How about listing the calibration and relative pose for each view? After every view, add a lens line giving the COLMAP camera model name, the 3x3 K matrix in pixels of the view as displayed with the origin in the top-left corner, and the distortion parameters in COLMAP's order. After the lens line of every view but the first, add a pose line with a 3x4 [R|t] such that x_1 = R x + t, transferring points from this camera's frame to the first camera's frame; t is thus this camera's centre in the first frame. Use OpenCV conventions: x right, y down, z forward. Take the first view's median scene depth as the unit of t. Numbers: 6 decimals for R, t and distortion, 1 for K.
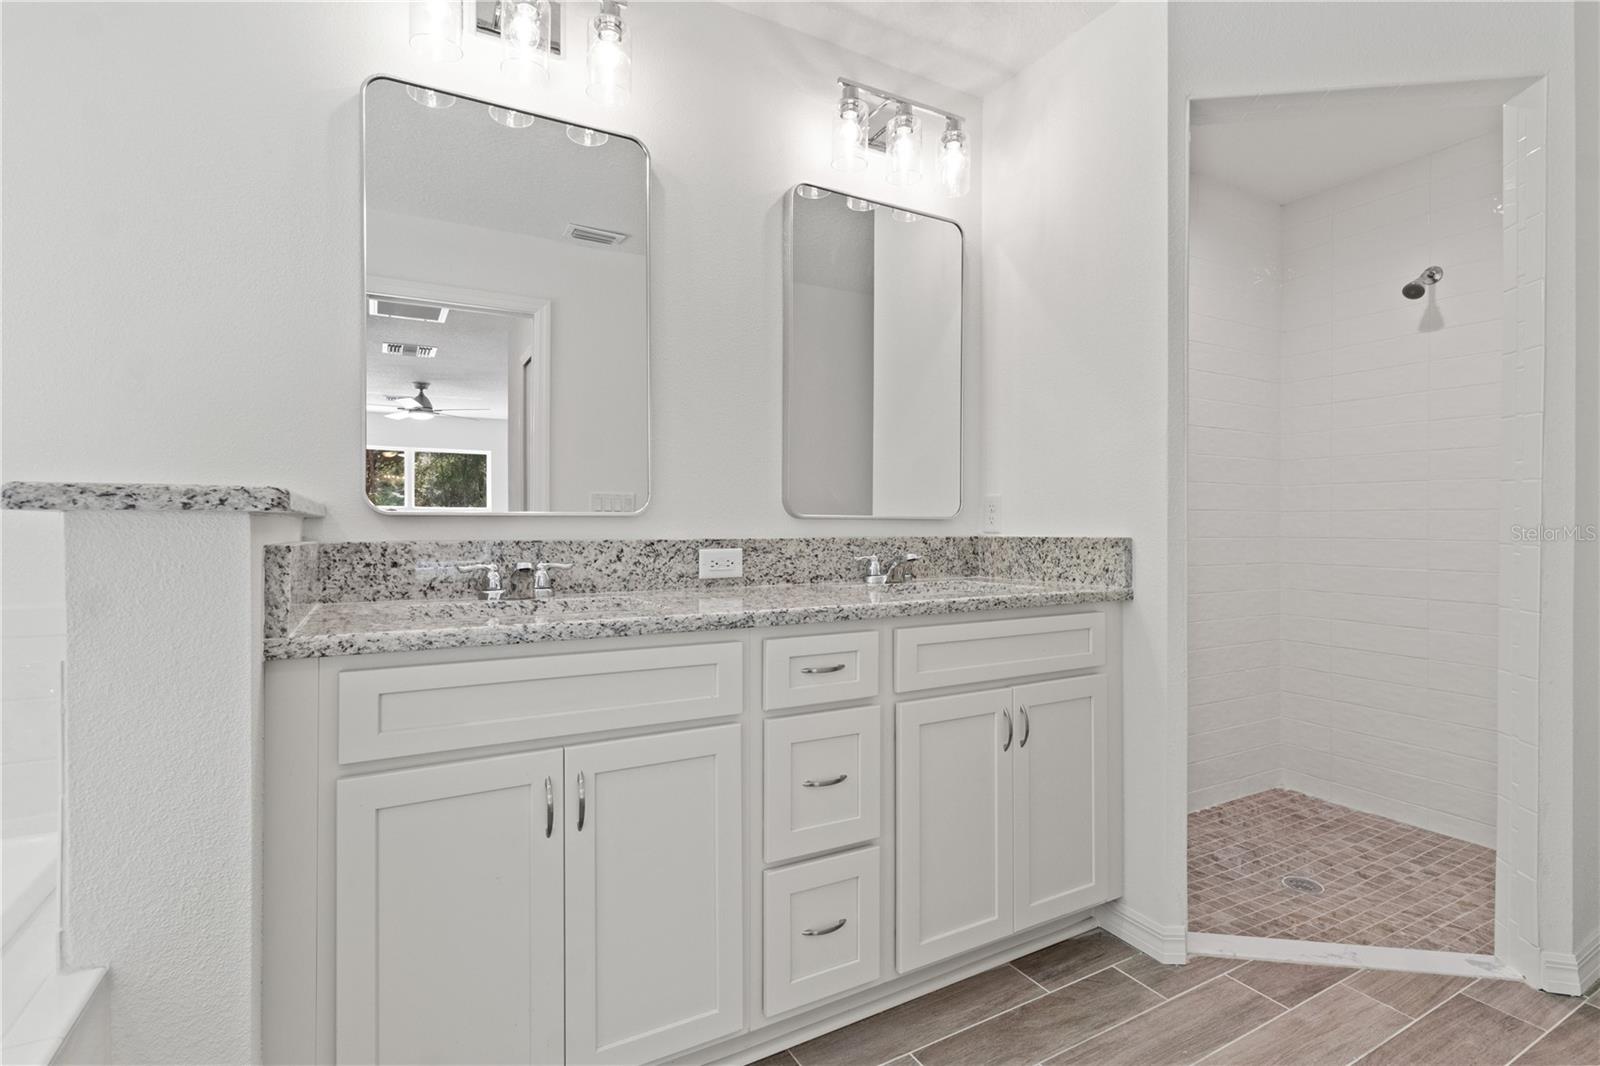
lens RADIAL K [[760.9, 0, 800.0], [0, 760.9, 533.0], [0, 0, 1]] dist [-0.000712, -0.000047]
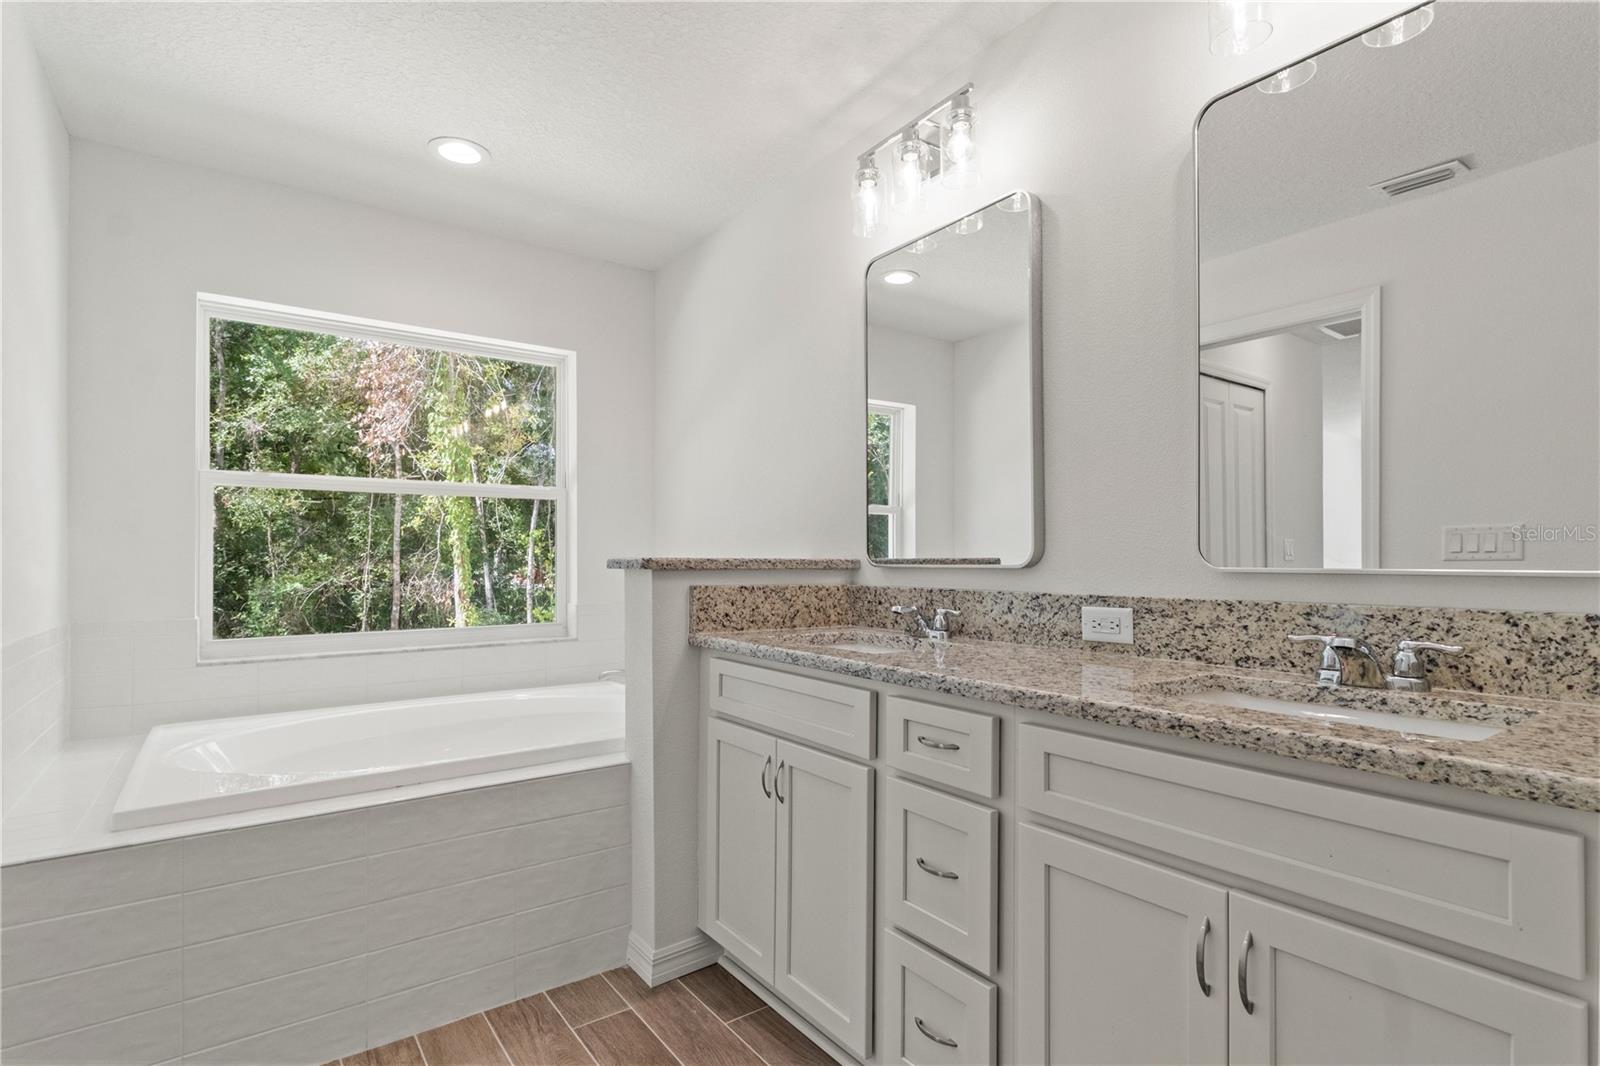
lens RADIAL K [[774.5, 0, 795.0], [0, 774.5, 558.9], [0, 0, 1]] dist [-0.000264, -0.000340]
pose [[0.118077, -0.003106, -0.993000, 0.686000], [-0.010588, 0.999934, -0.004386, -0.024705], [0.992948, 0.011031, 0.118036, 0.539263]]
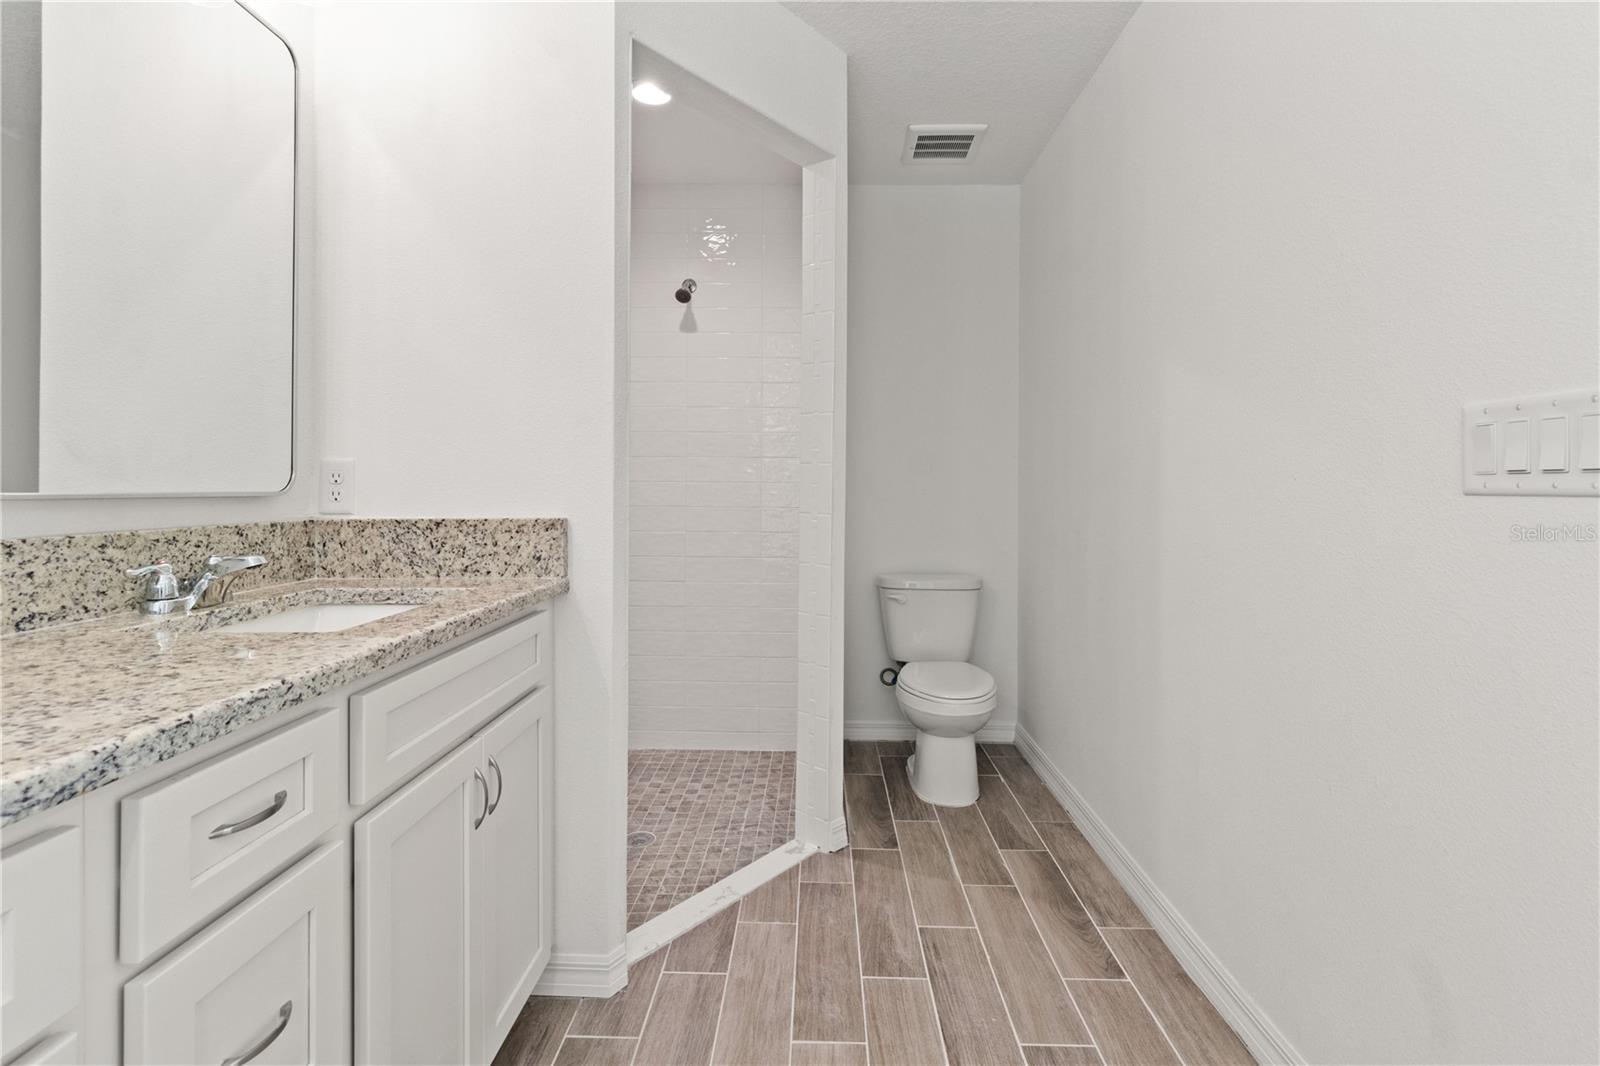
lens RADIAL K [[763.6, 0, 801.5], [0, 763.6, 491.6], [0, 0, 1]] dist [0.002549, 0.000096]
pose [[0.501402, -0.005654, 0.865196, -0.163979], [0.007634, 0.999969, 0.002111, -0.022131], [-0.865181, 0.005546, 0.501429, 0.327335]]
